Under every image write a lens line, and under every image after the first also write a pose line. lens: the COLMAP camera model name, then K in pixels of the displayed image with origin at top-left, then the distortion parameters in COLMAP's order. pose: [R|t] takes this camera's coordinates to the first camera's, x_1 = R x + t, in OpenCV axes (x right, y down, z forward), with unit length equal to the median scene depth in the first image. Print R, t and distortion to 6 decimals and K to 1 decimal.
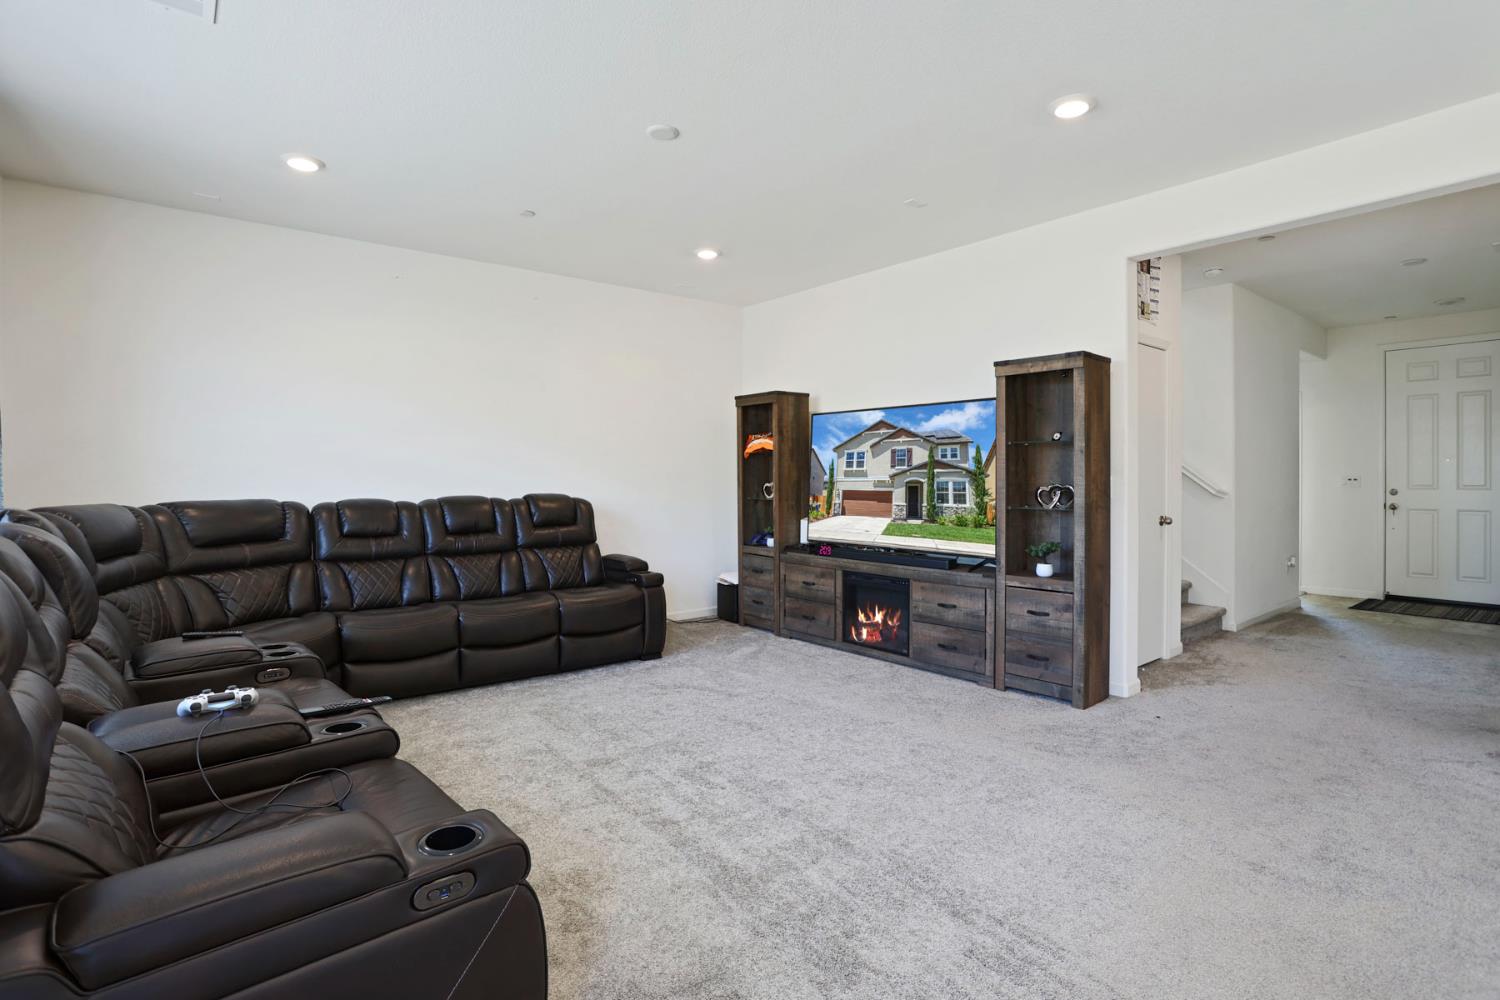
lens RADIAL K [[742.1, 0, 767.5], [0, 742.1, 488.0], [0, 0, 1]] dist [-0.057919, 0.027284]
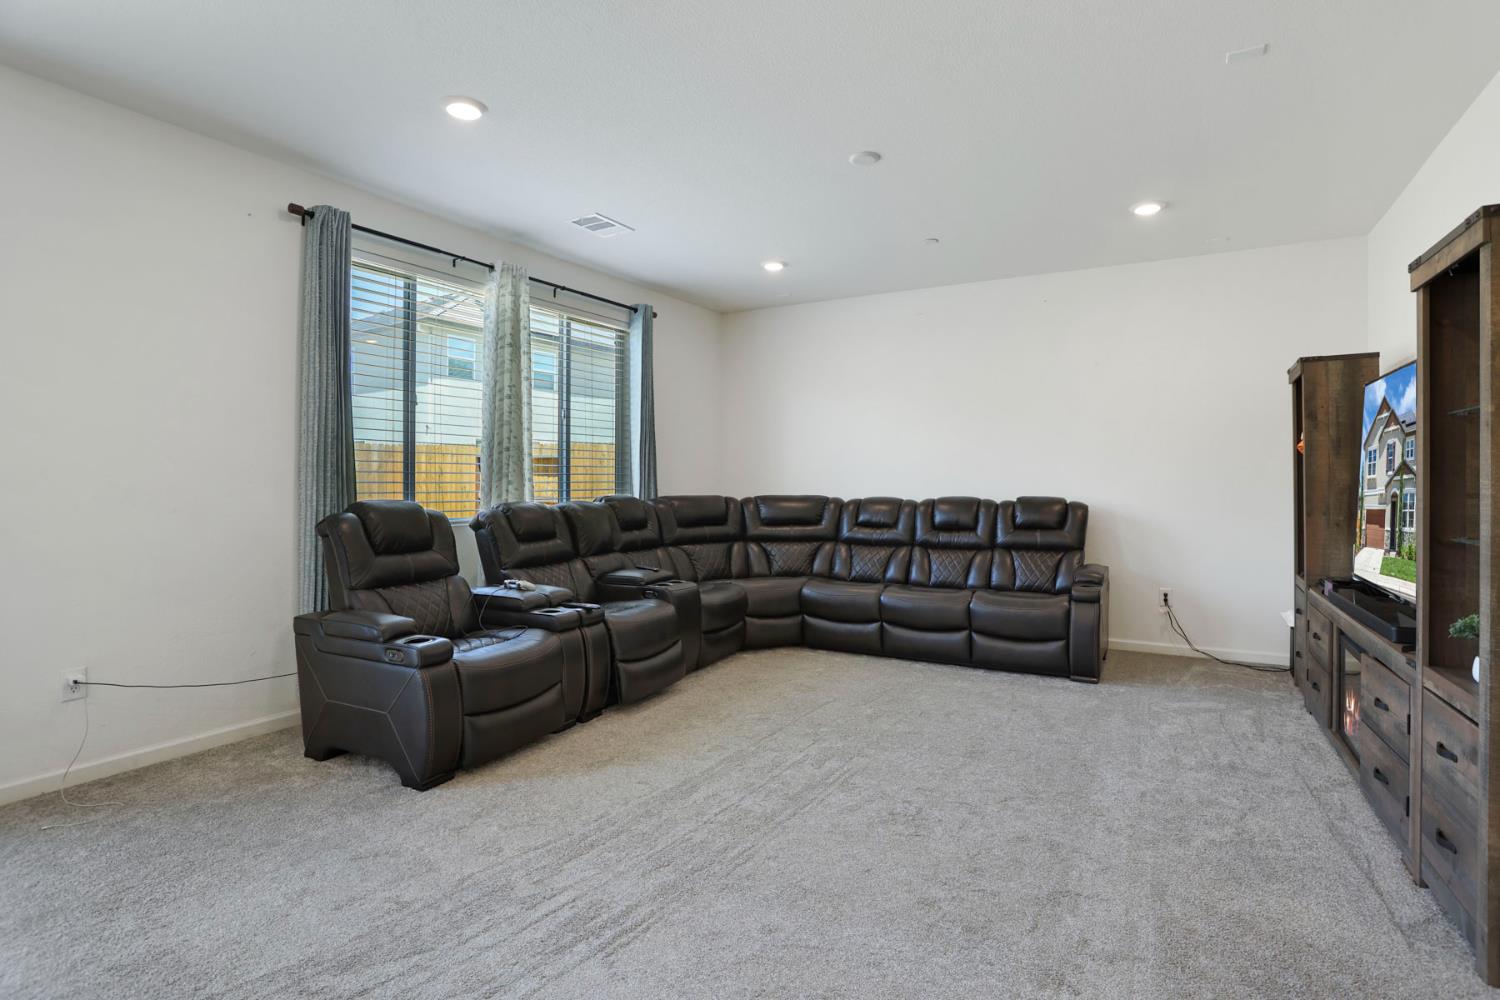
lens RADIAL K [[742.1, 0, 767.5], [0, 742.1, 488.0], [0, 0, 1]] dist [-0.057919, 0.027284]
pose [[0.357648, 0.007659, -0.933825, 0.570726], [-0.010212, 0.999939, 0.004290, -0.004811], [0.933801, 0.008002, 0.357704, 0.339082]]
